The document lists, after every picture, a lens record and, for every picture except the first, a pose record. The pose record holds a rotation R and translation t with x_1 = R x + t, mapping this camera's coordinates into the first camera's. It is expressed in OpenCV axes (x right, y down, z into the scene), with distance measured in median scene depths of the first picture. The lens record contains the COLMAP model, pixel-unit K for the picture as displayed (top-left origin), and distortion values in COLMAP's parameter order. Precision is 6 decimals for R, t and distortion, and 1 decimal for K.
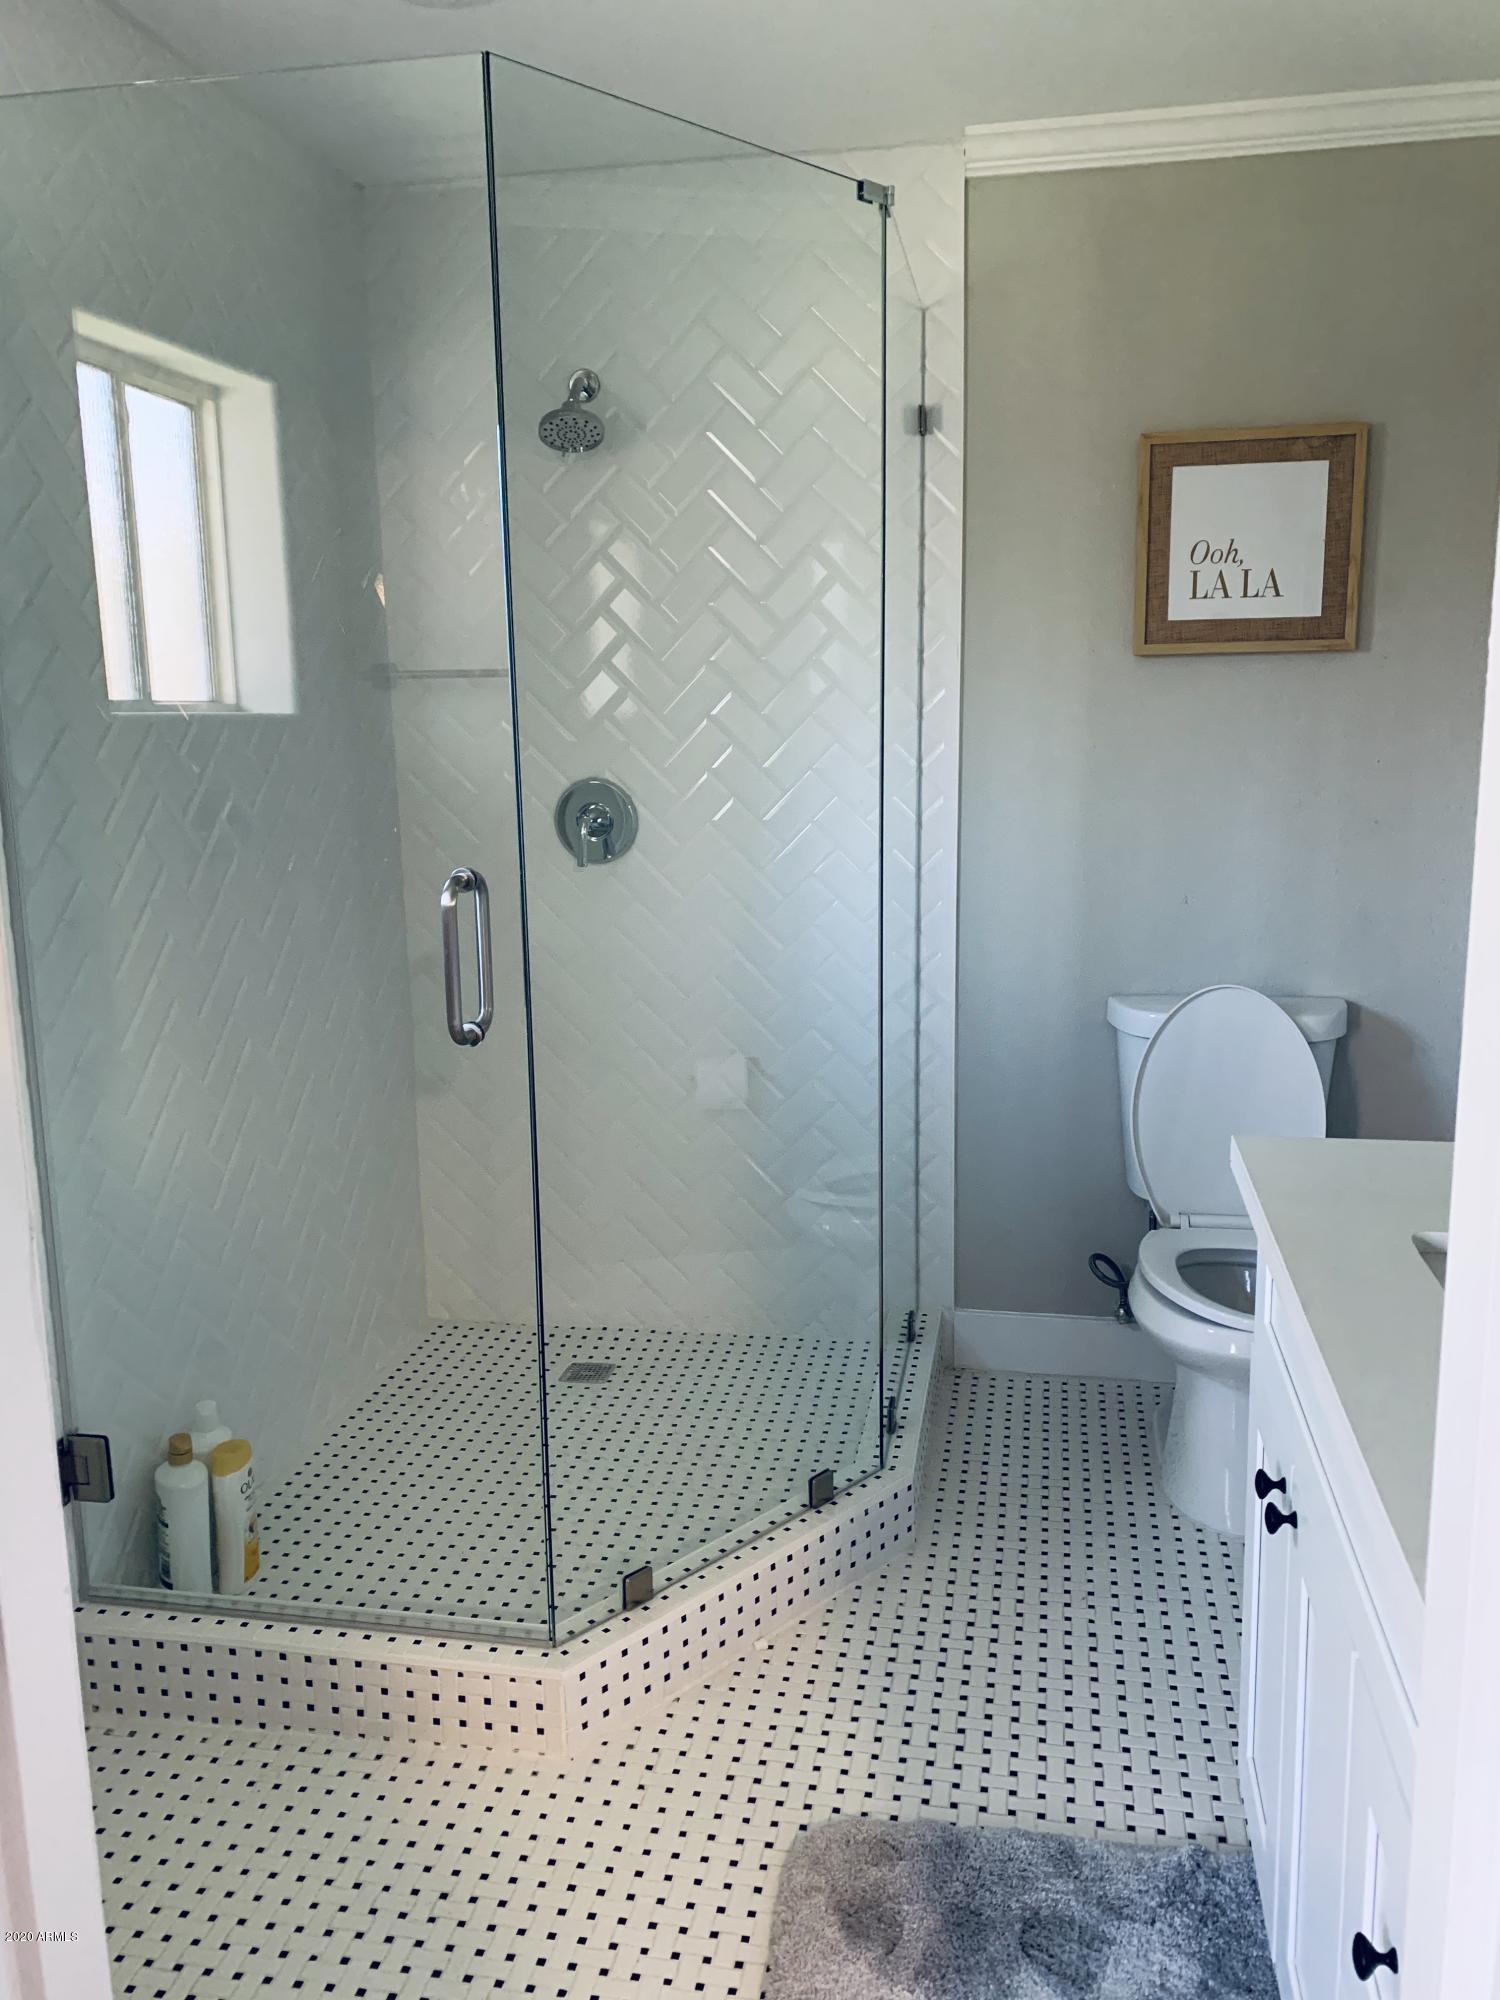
lens RADIAL K [[1501.5, 0, 751.8], [0, 1501.5, 976.1], [0, 0, 1]] dist [0.112451, -0.211051]
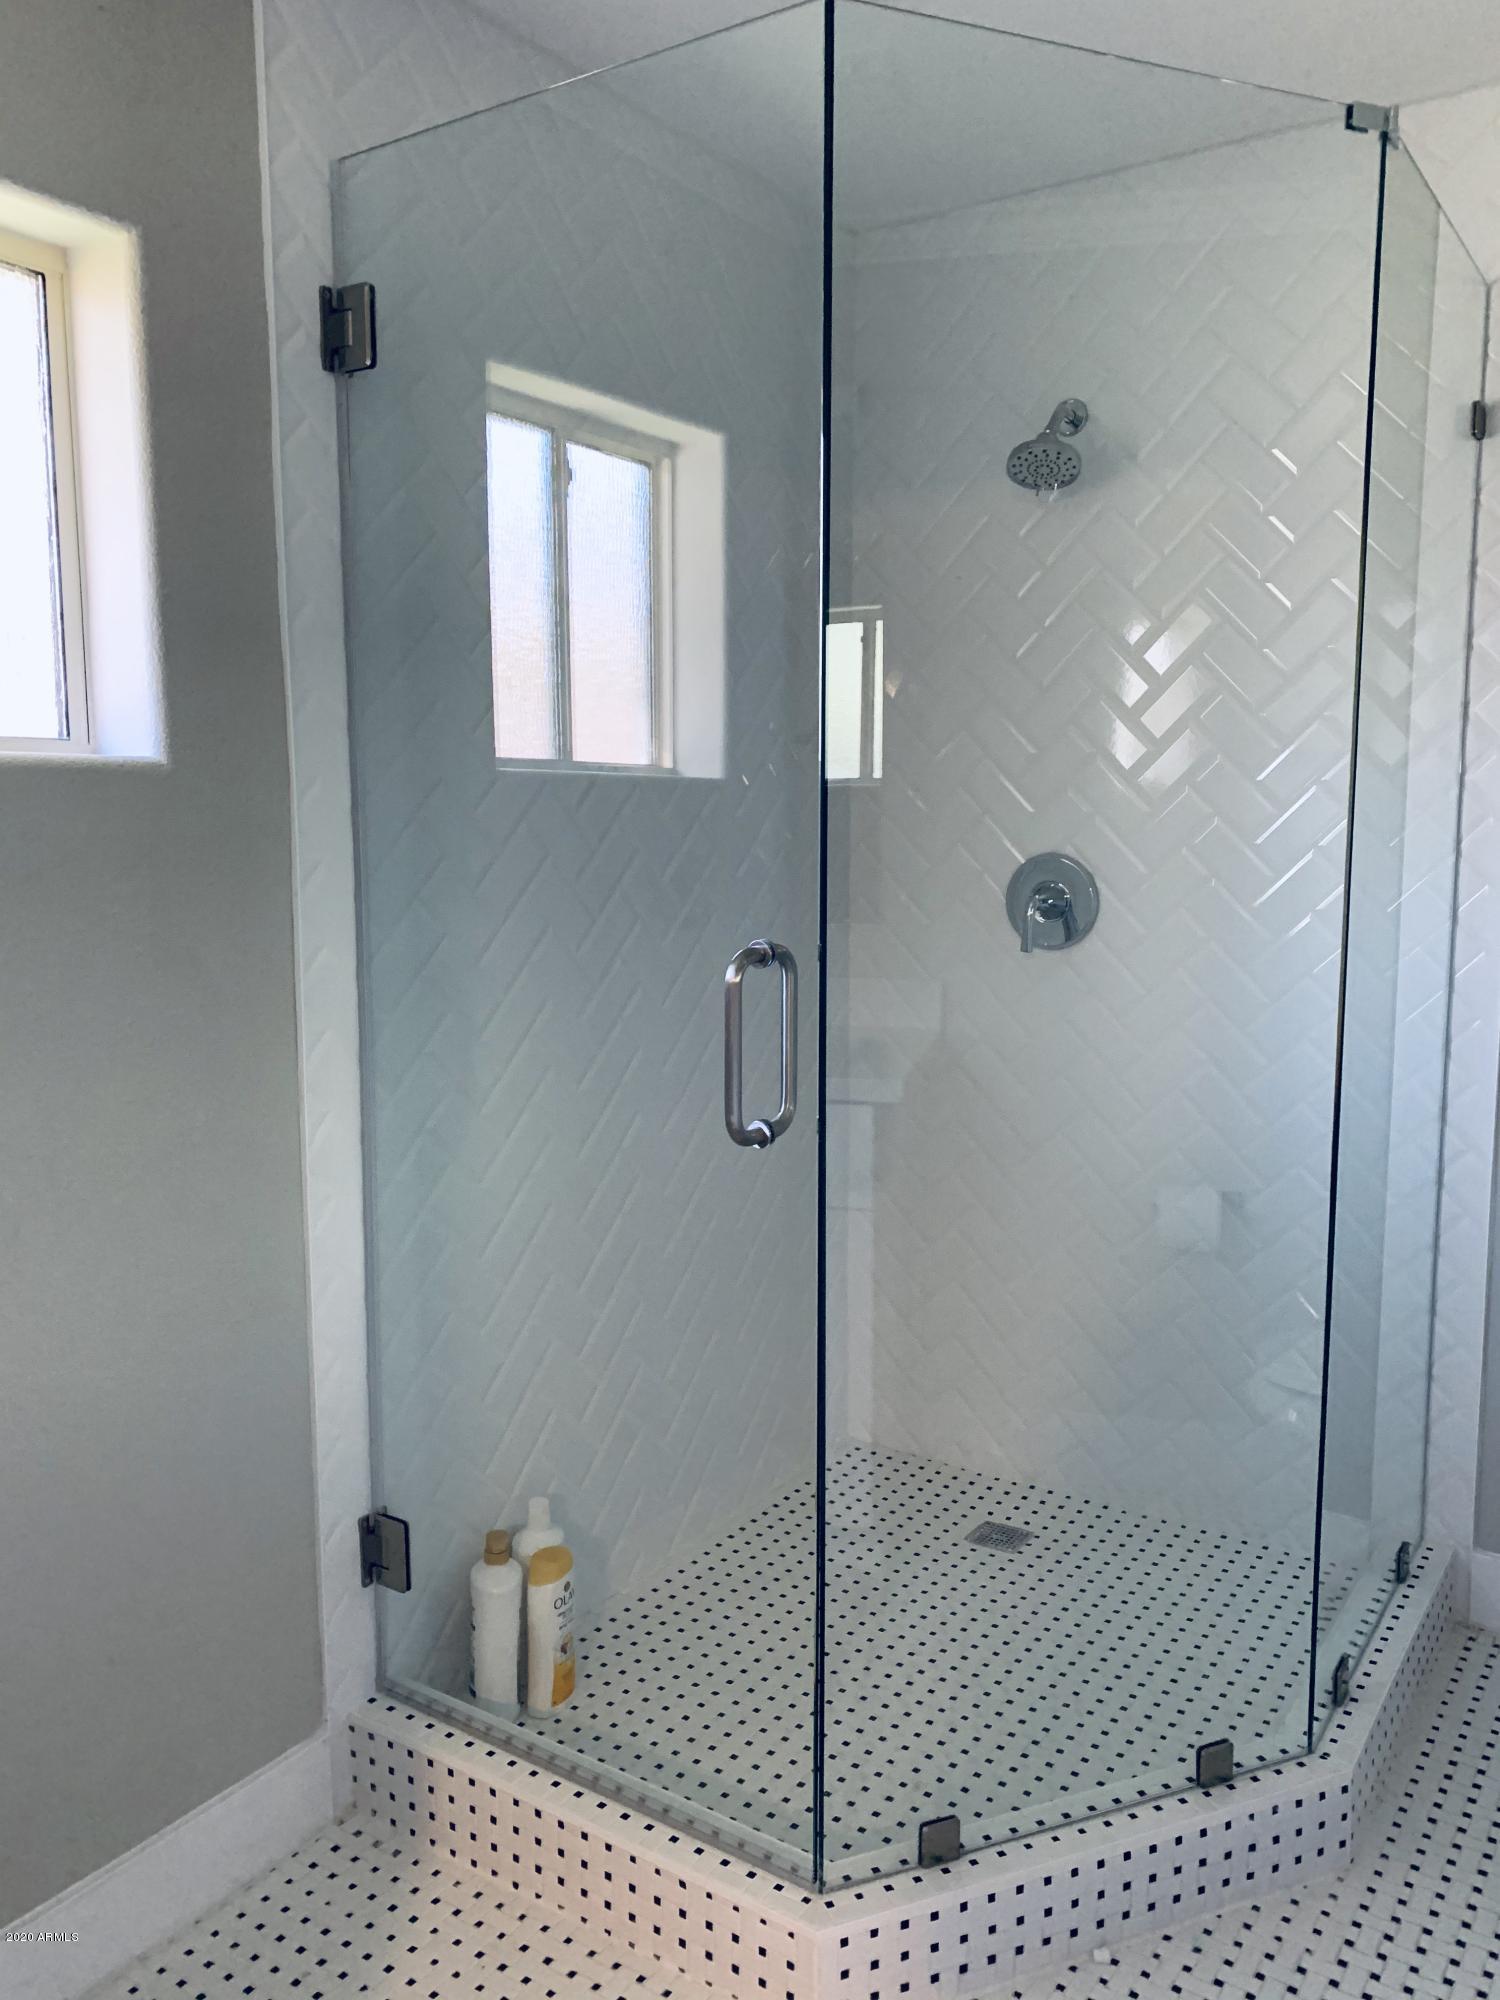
lens RADIAL K [[1526.4, 0, 766.7], [0, 1526.4, 976.1], [0, 0, 1]] dist [0.017205, 0.002319]
pose [[0.923923, 0.057305, -0.378263, 0.104526], [-0.079529, 0.995888, -0.043381, -0.010226], [0.374222, 0.070164, 0.924681, 0.155103]]
